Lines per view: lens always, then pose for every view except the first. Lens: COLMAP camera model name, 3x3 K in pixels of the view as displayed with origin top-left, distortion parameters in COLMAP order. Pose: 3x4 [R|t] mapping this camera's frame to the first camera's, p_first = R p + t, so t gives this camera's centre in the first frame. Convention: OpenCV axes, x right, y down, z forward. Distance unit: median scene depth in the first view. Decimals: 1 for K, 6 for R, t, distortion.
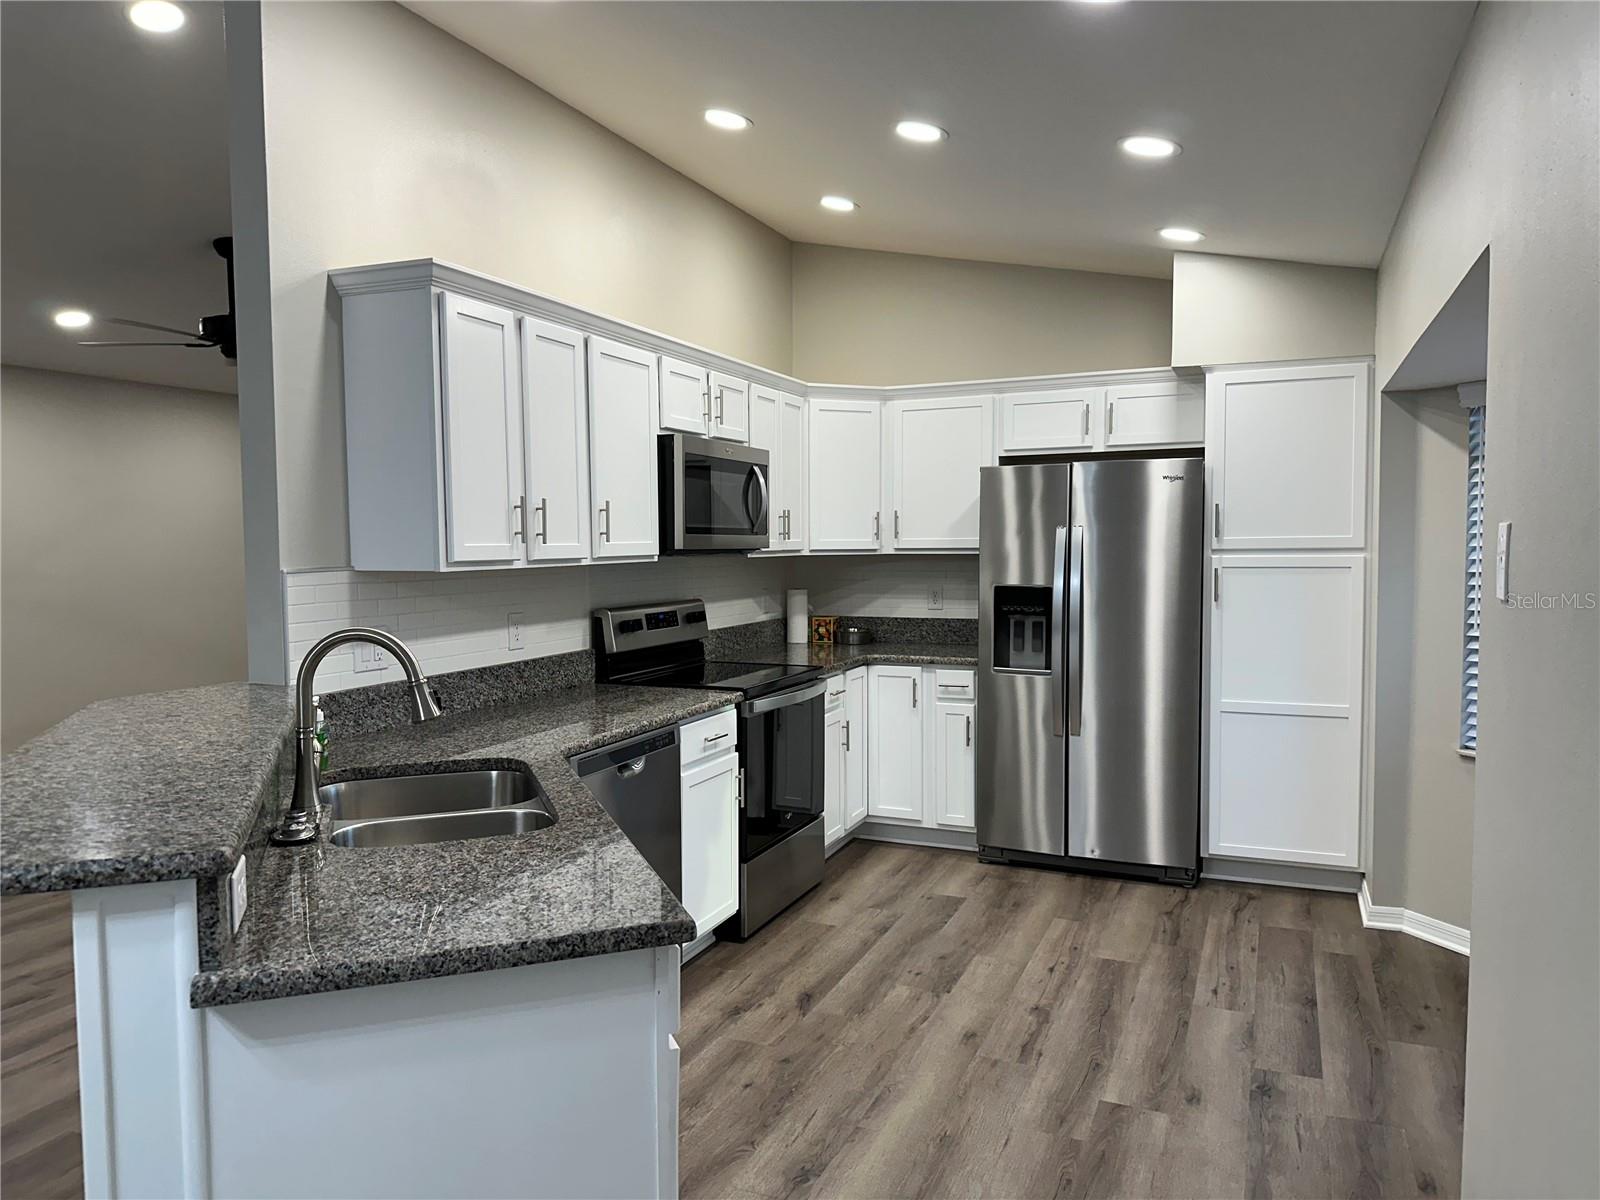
lens RADIAL K [[1117.1, 0, 802.5], [0, 1117.1, 596.1], [0, 0, 1]] dist [0.049183, -0.059103]
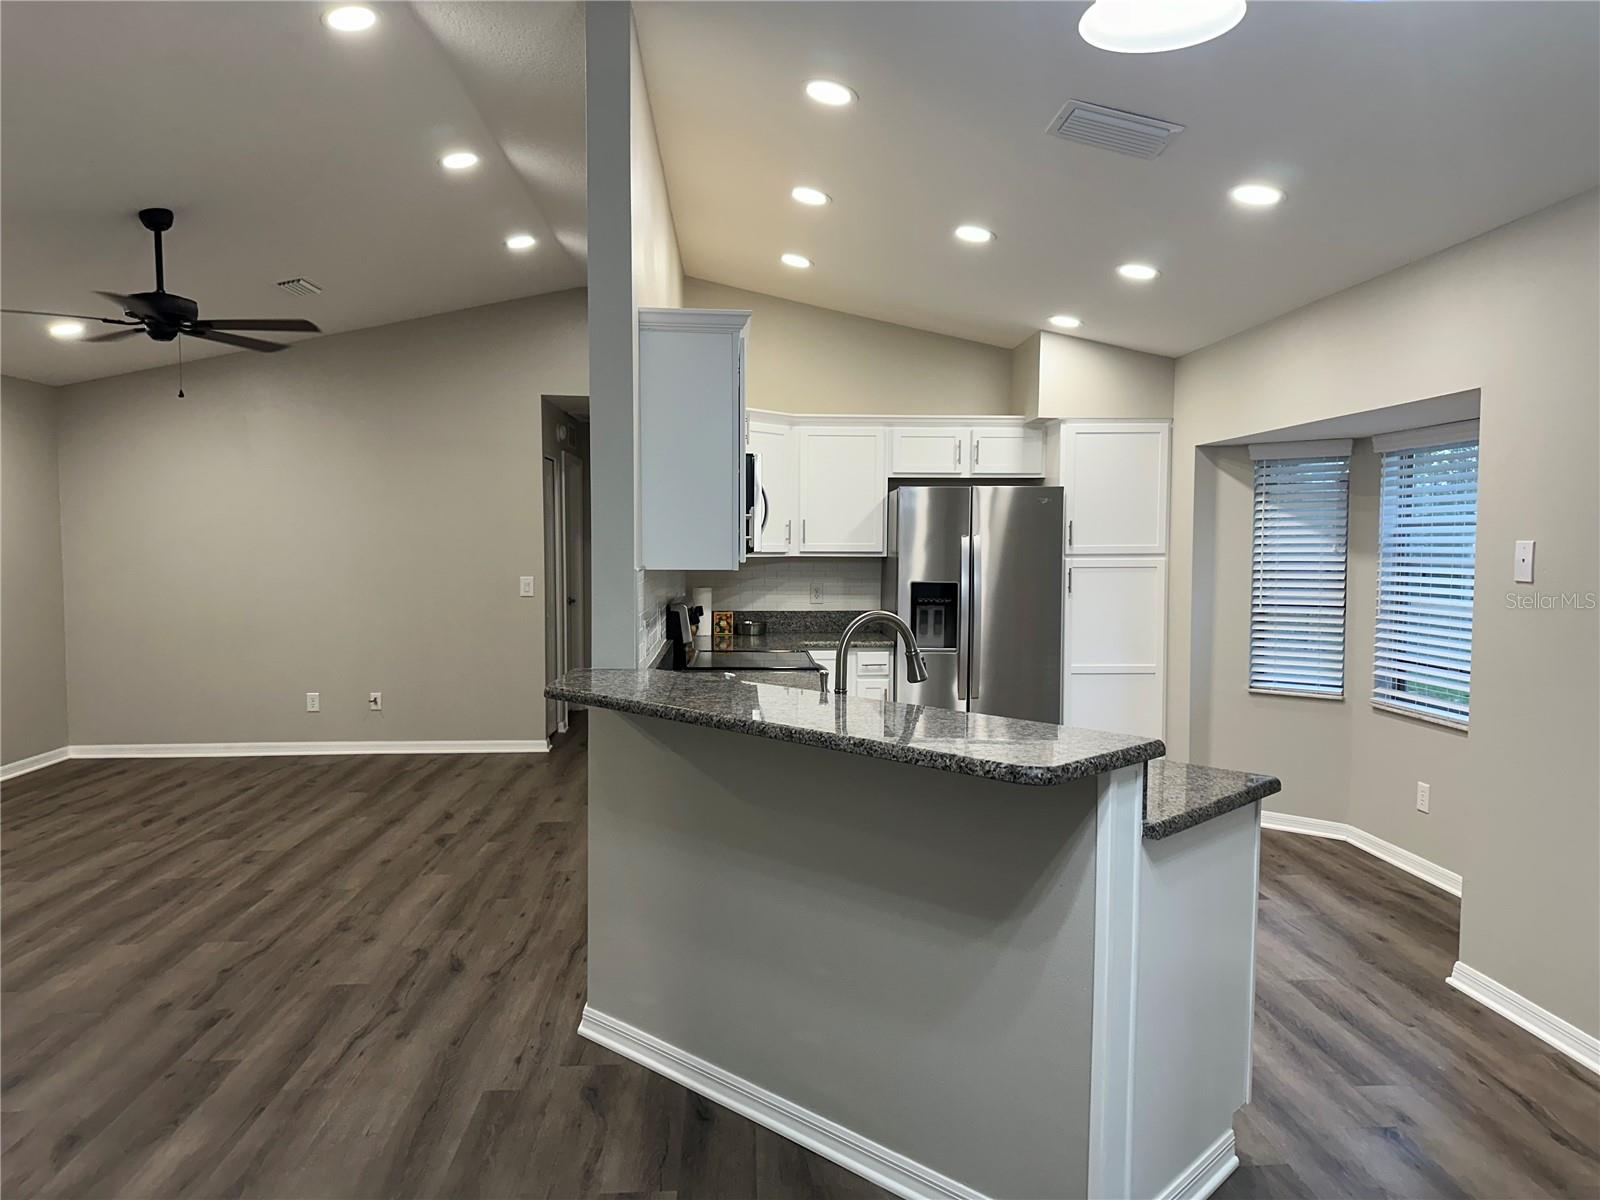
lens RADIAL K [[1117.1, 0, 804.6], [0, 1117.1, 593.9], [0, 0, 1]] dist [0.049183, -0.059103]
pose [[0.896496, -0.011747, 0.442897, -0.579869], [0.013702, 0.999905, -0.001214, 0.004039], [-0.442841, 0.007157, 0.896572, -0.073624]]
